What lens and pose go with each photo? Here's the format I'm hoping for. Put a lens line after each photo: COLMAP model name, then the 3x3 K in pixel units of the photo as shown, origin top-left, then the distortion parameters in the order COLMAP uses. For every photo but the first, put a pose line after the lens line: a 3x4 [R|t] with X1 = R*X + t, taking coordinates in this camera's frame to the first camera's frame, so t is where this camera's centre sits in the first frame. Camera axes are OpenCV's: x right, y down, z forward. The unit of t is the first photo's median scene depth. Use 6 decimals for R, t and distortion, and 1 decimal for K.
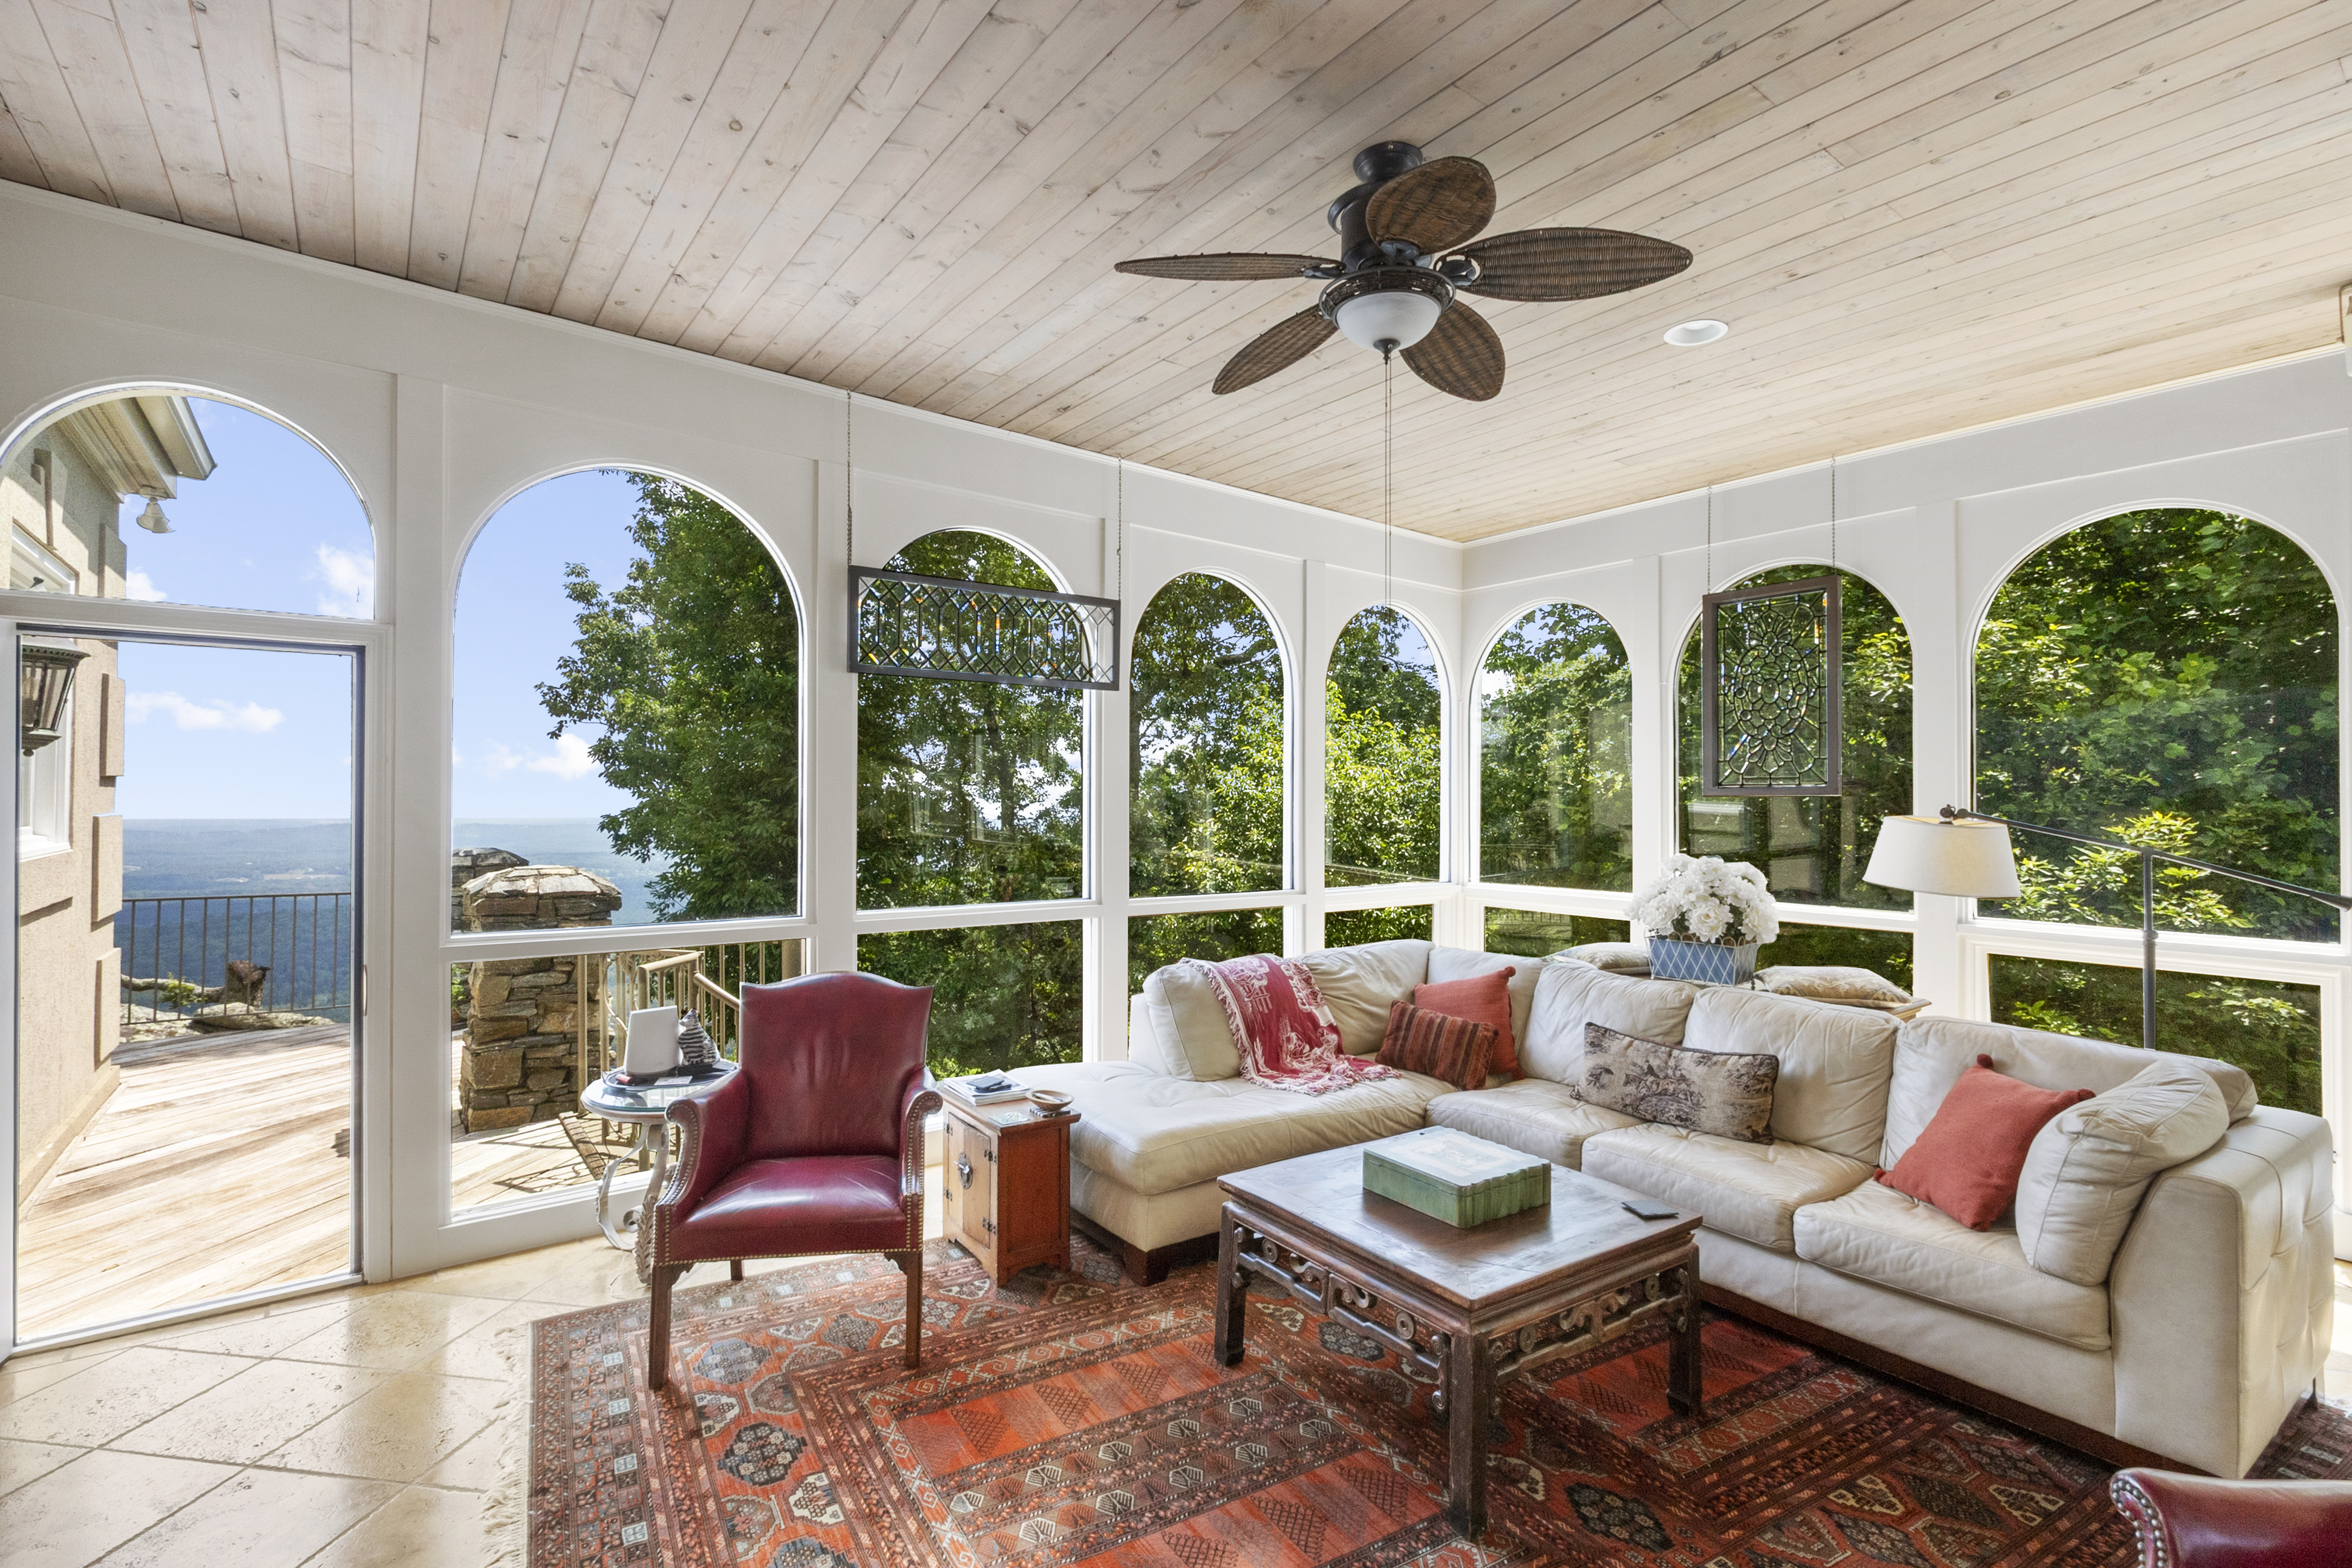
lens RADIAL K [[1037.9, 0, 1176.0], [0, 1037.9, 784.0], [0, 0, 1]] dist [0.000062, 0.000069]
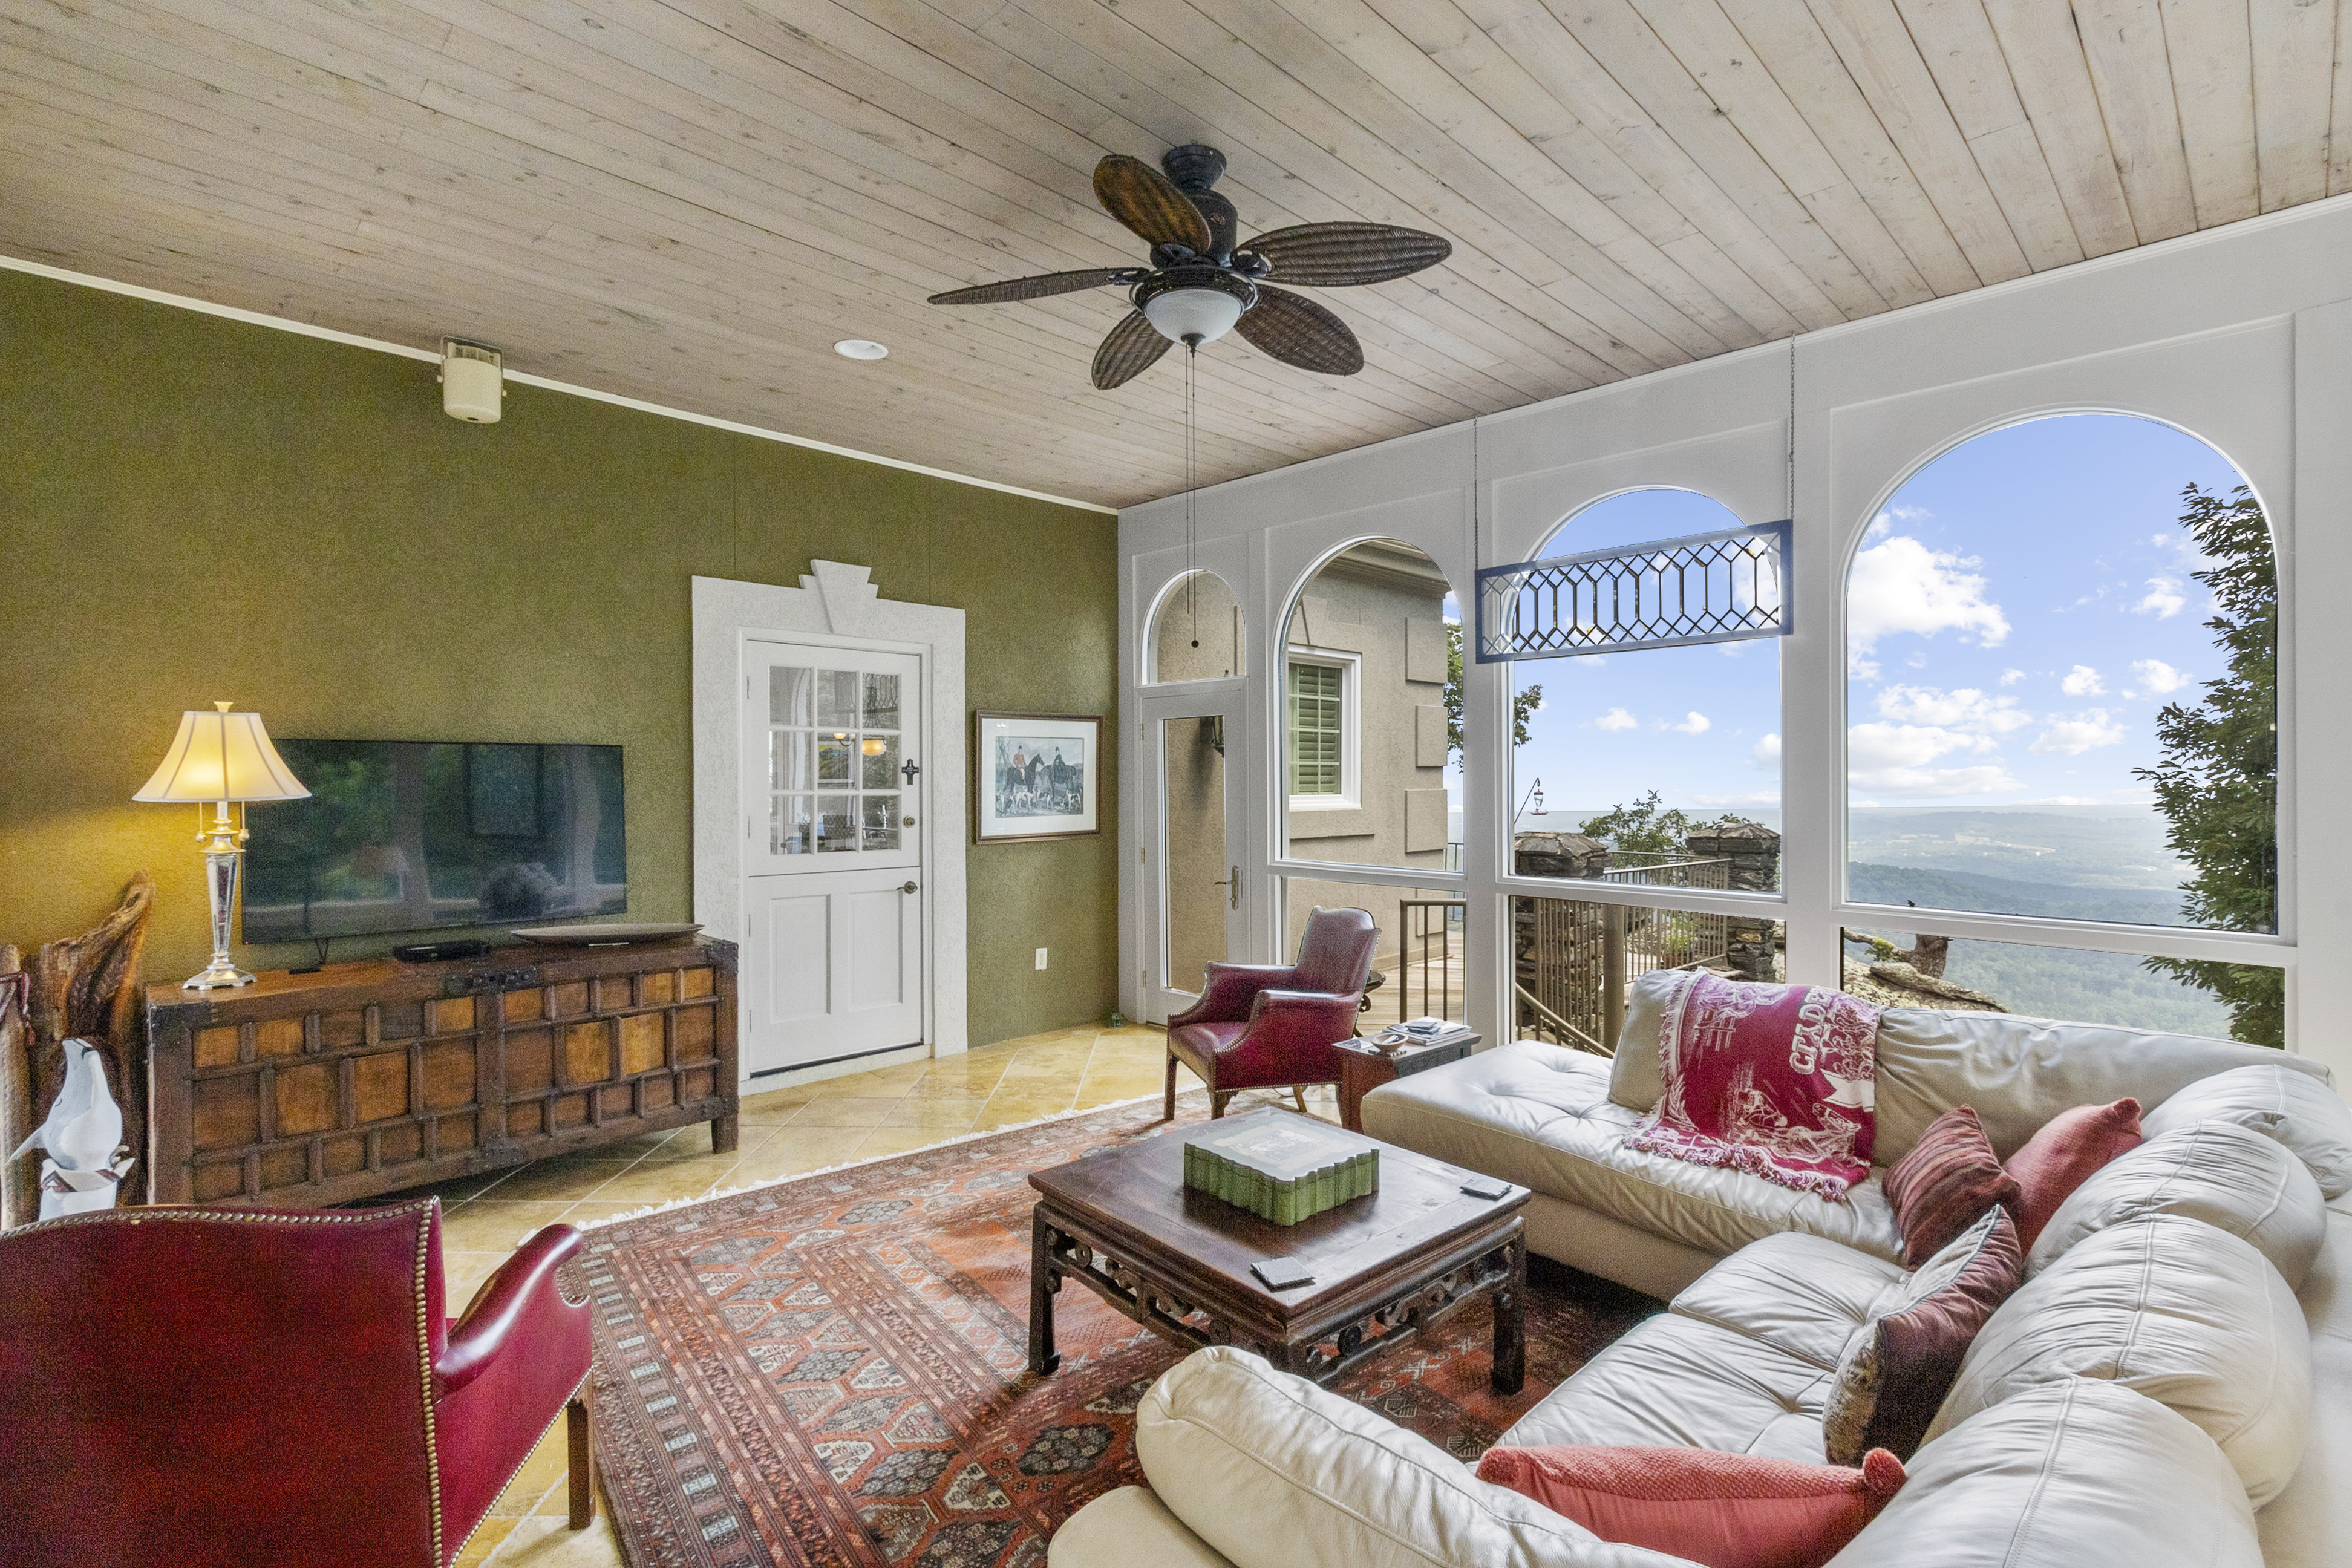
lens RADIAL K [[1061.1, 0, 1171.6], [0, 1061.1, 771.4], [0, 0, 1]] dist [-0.016976, 0.000270]
pose [[0.090935, -0.002301, -0.995854, 0.811106], [0.010180, 0.999947, -0.001381, 0.013540], [0.995805, -0.010013, 0.090954, 0.529931]]
